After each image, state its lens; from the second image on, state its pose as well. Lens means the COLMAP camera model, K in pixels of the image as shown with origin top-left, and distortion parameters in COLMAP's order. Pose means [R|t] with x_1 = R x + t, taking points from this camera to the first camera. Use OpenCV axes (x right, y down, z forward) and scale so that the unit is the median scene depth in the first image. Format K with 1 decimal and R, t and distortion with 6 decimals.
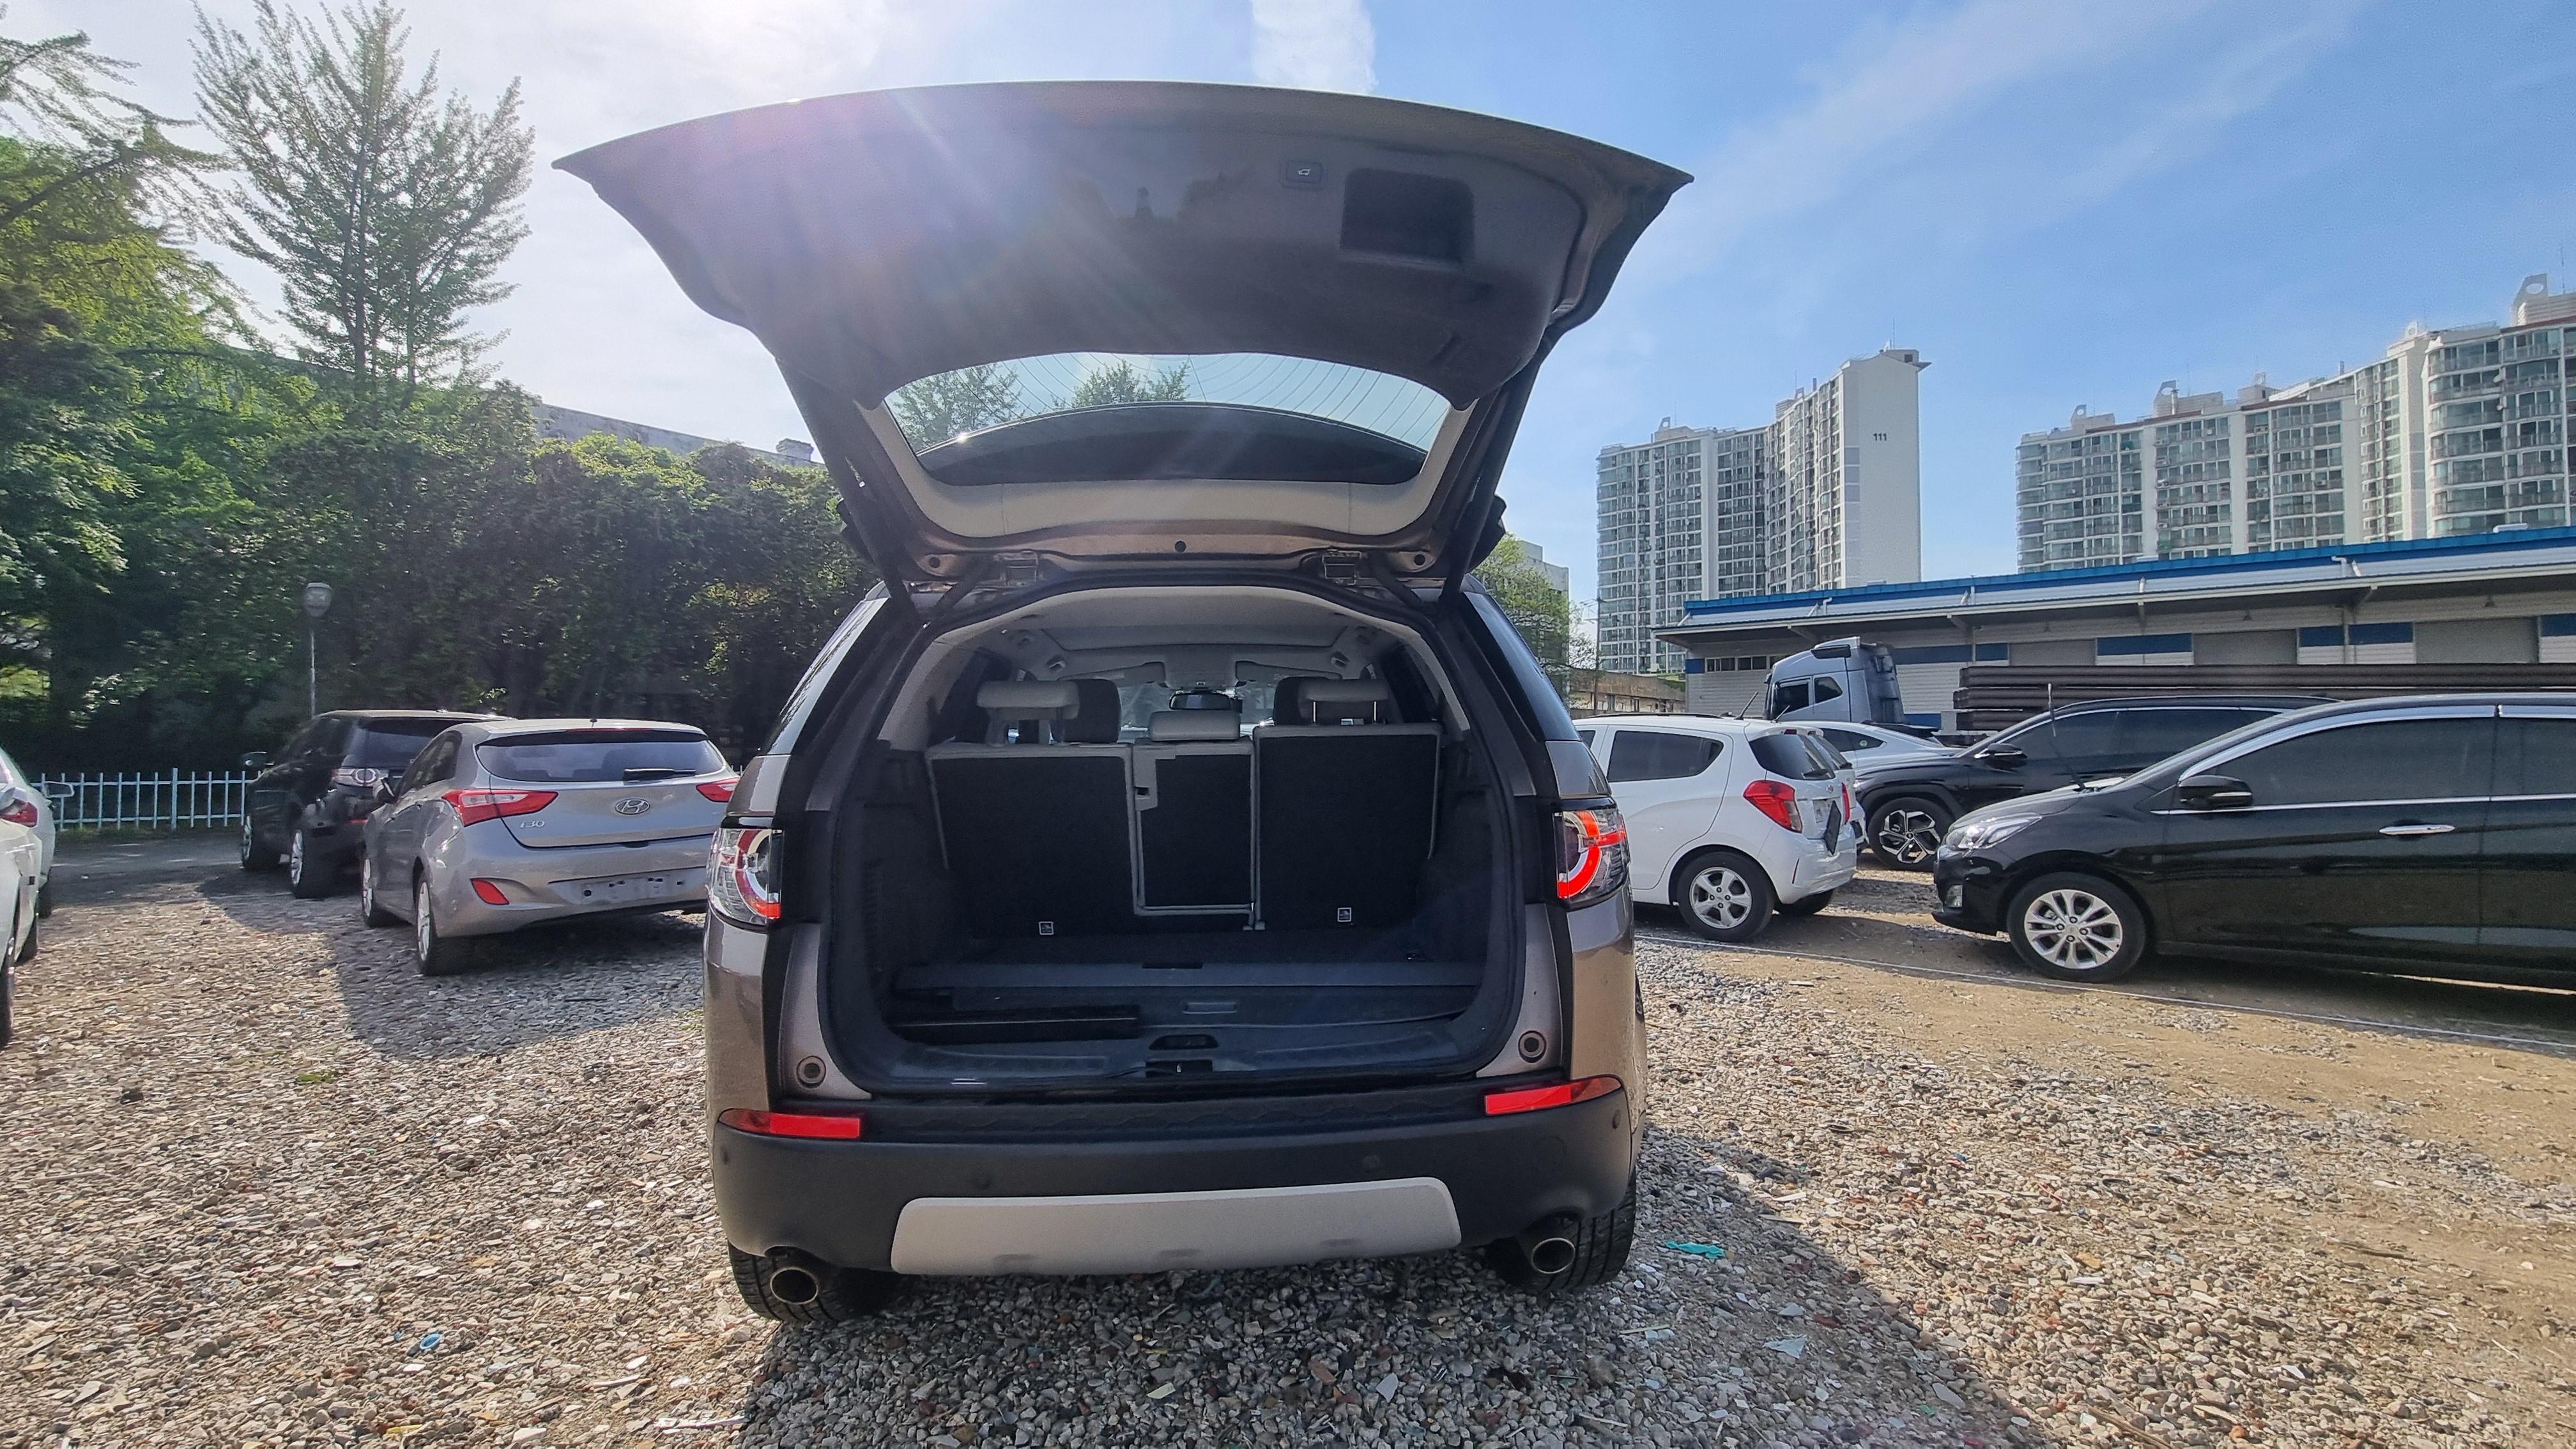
lens RADIAL K [[1048.4, 0, 1288.2], [0, 1048.4, 722.0], [0, 0, 1]] dist [-0.003264, -0.000632]
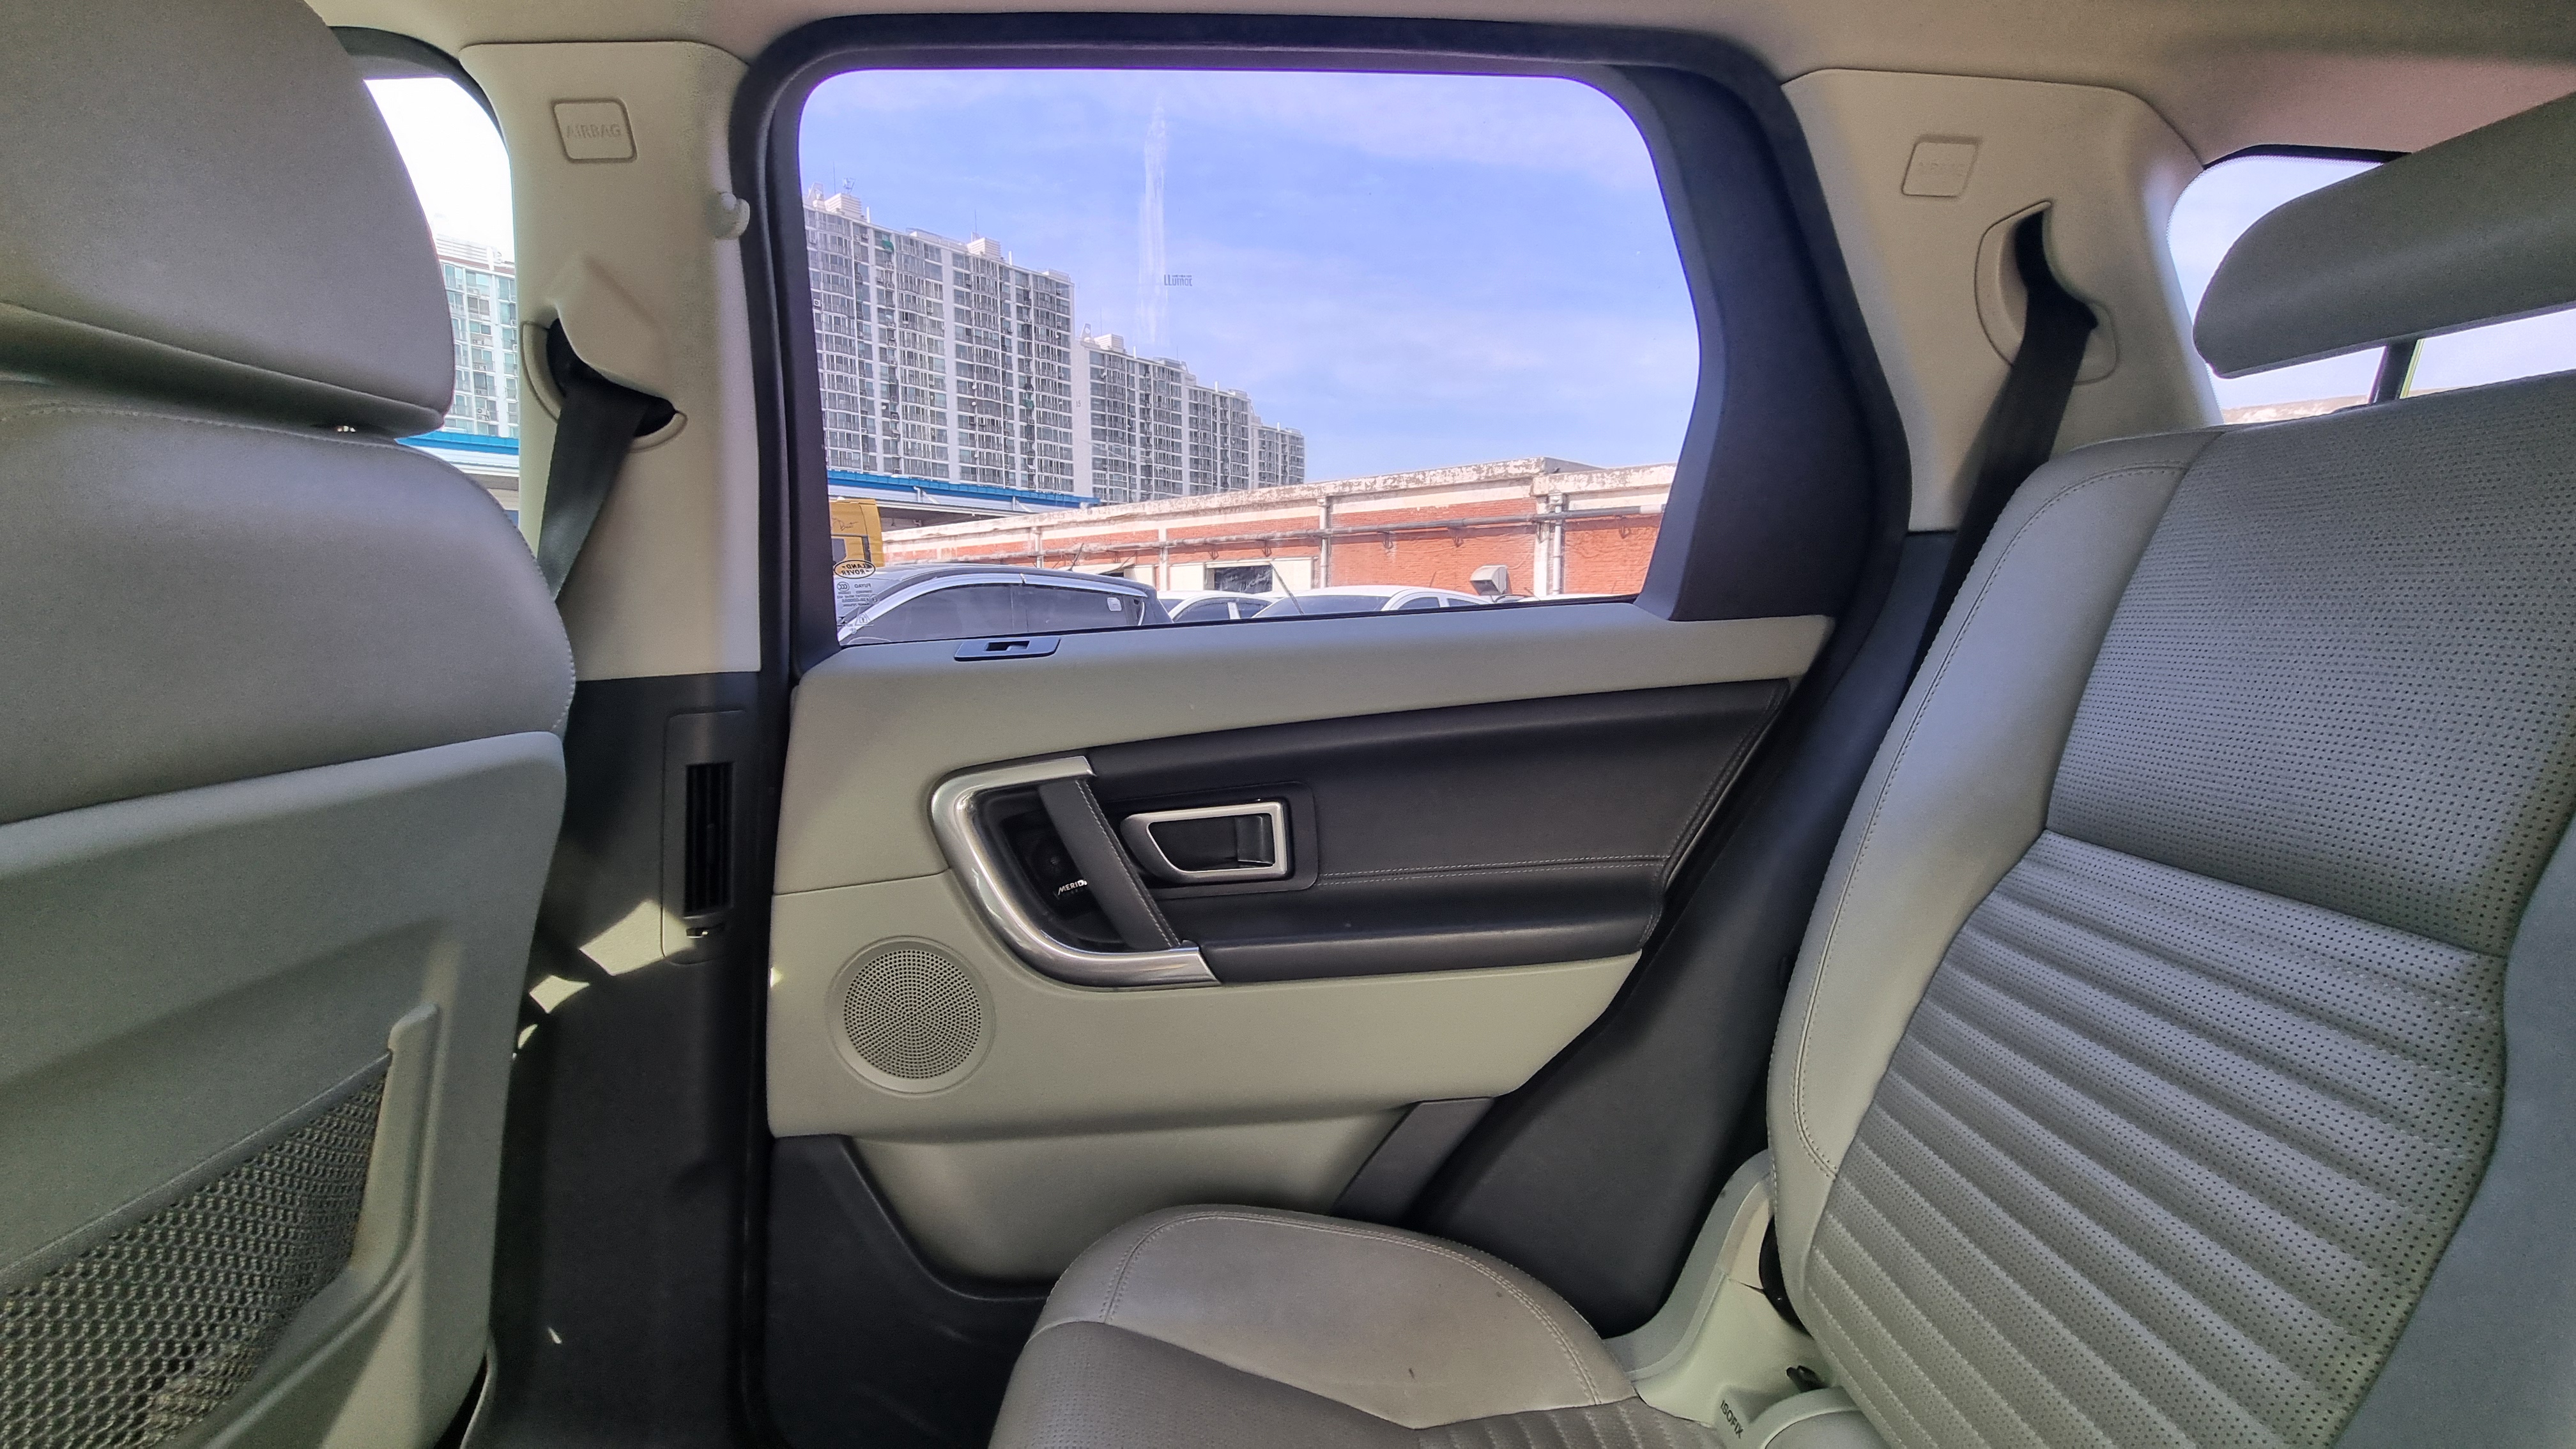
lens RADIAL K [[1048.4, 0, 1275.1], [0, 1048.4, 715.1], [0, 0, 1]] dist [-0.003264, -0.000632]
pose [[0.023079, -0.093429, 0.995358, -0.052803], [-0.021407, 0.995349, 0.093925, 0.016668], [-0.999504, -0.023476, 0.020971, 0.450236]]
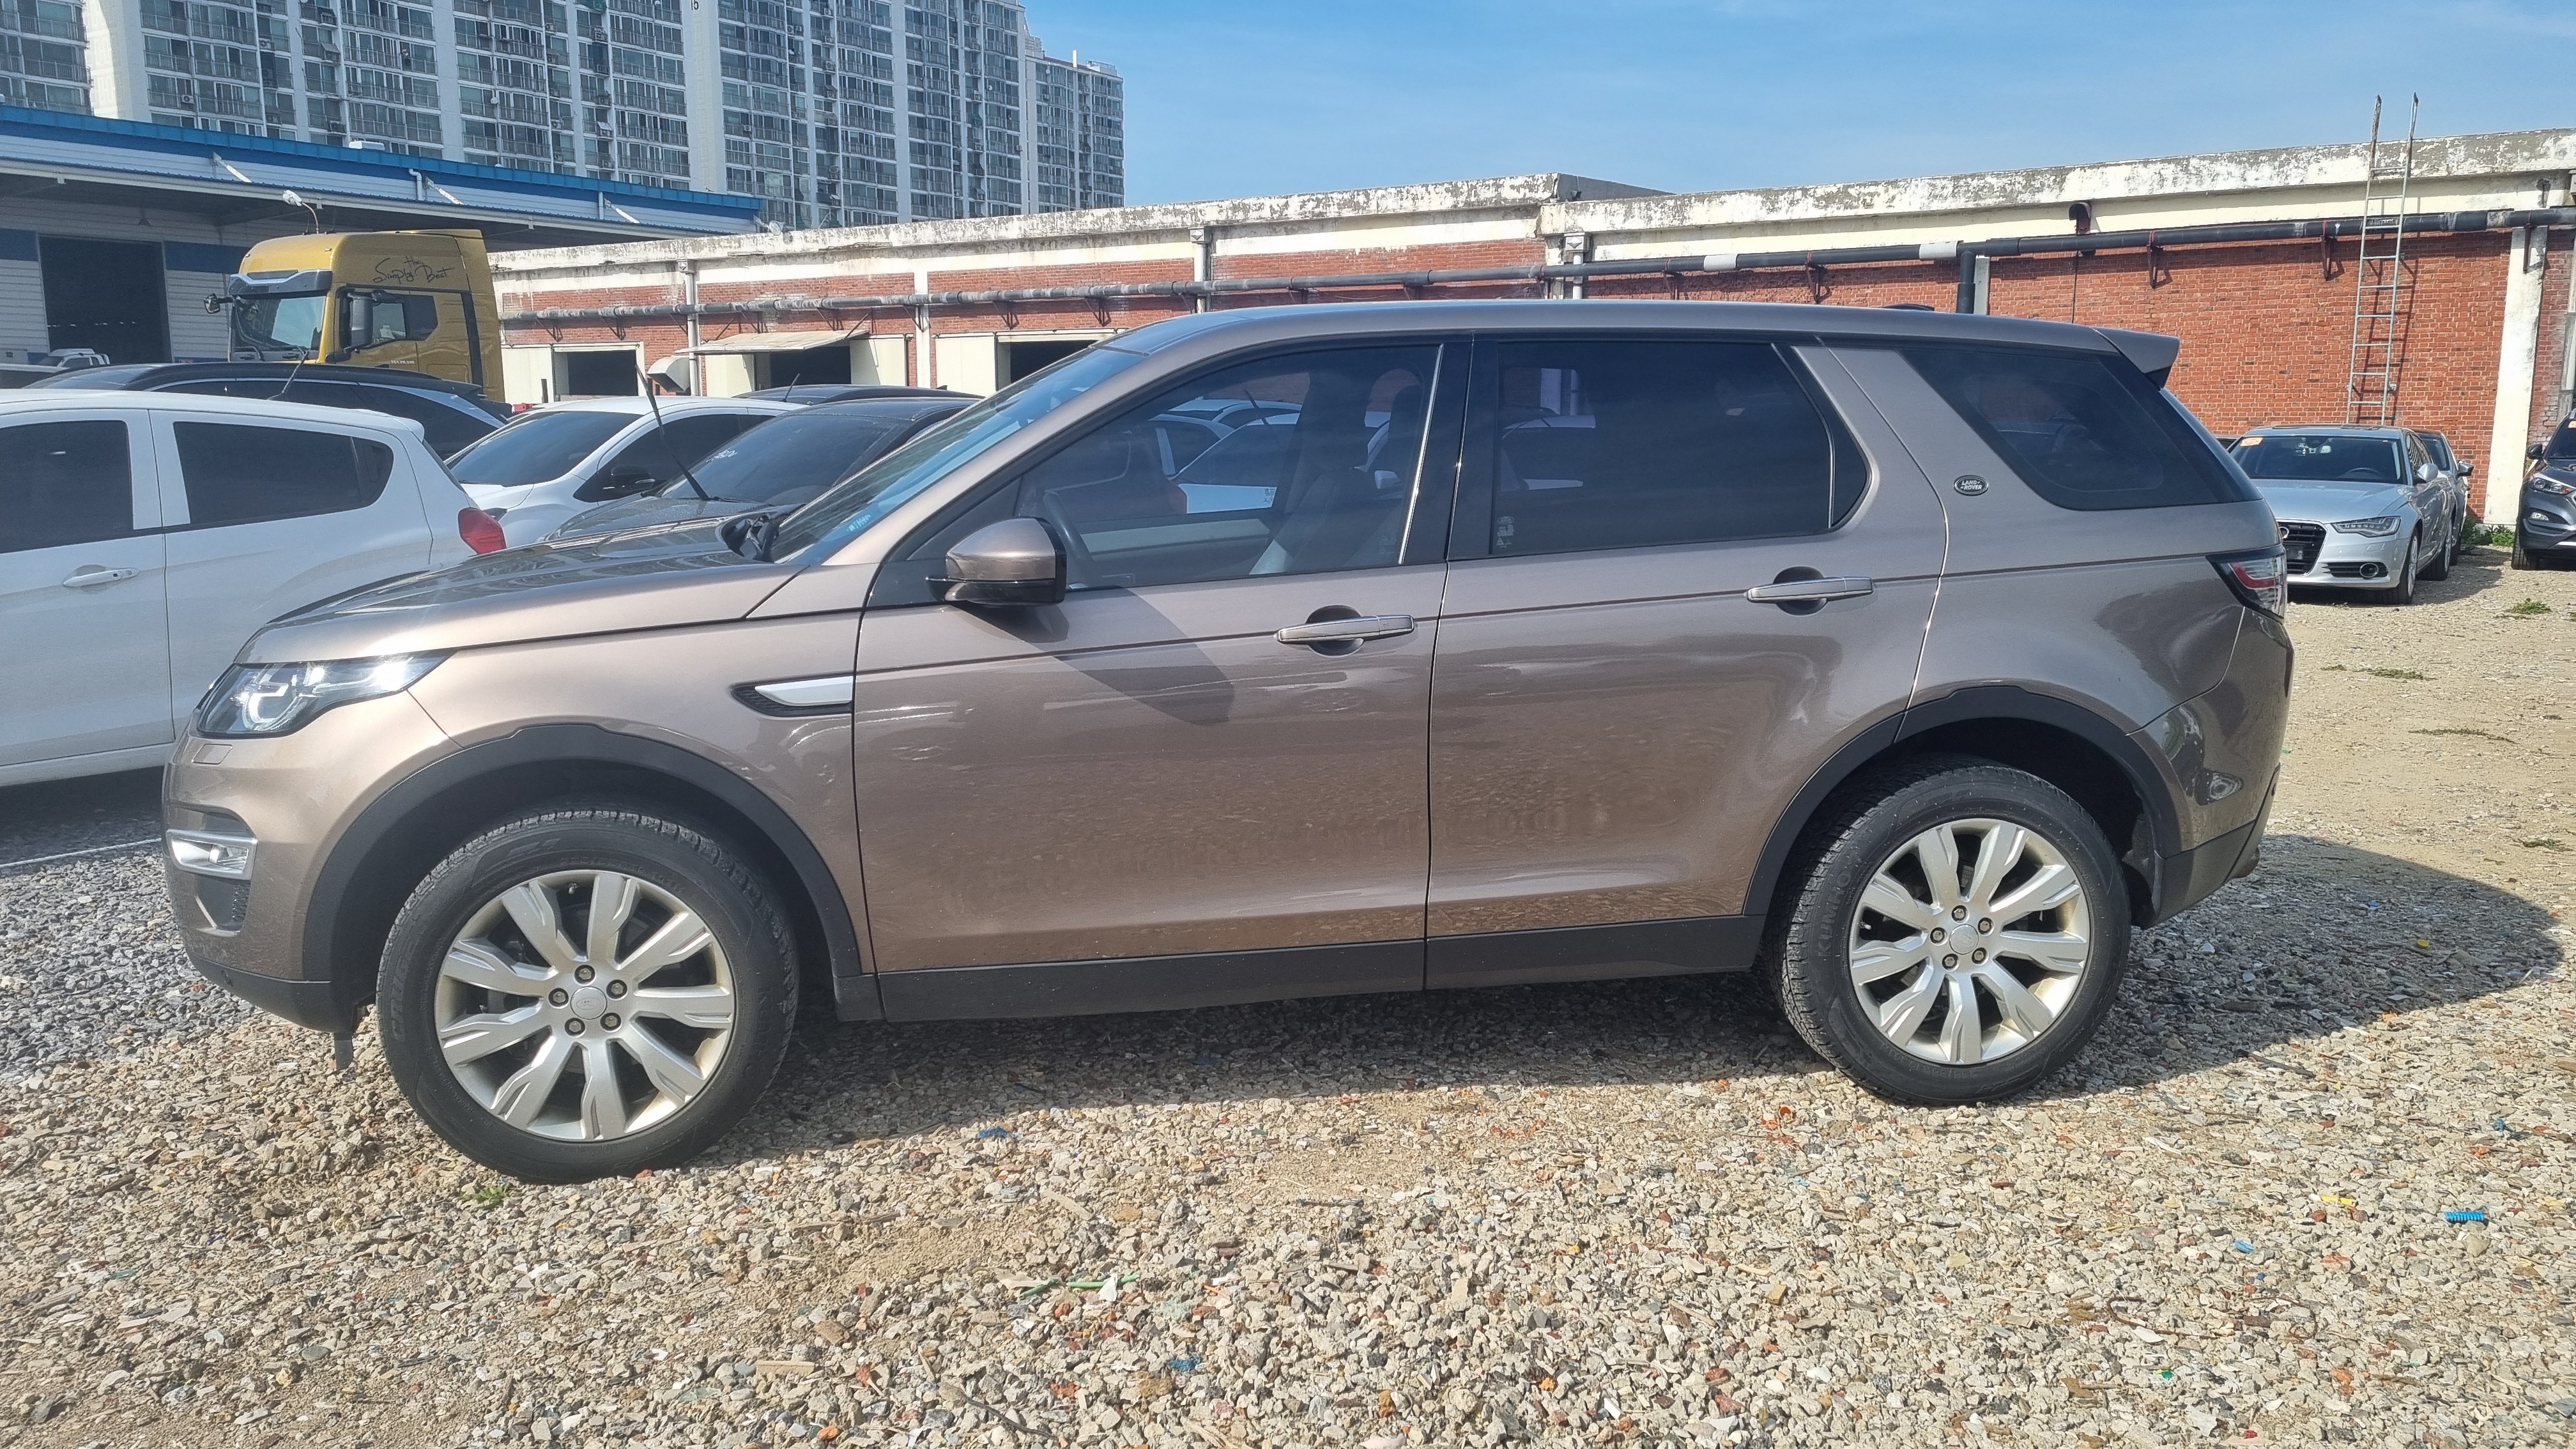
lens RADIAL K [[1933.6, 0, 1279.8], [0, 1933.6, 702.5], [0, 0, 1]] dist [0.042418, -0.009264]
pose [[-0.084948, -0.145327, 0.985730, -0.743815], [-0.027281, 0.989274, 0.143498, -0.008808], [-0.996012, -0.014702, -0.088002, 0.600970]]
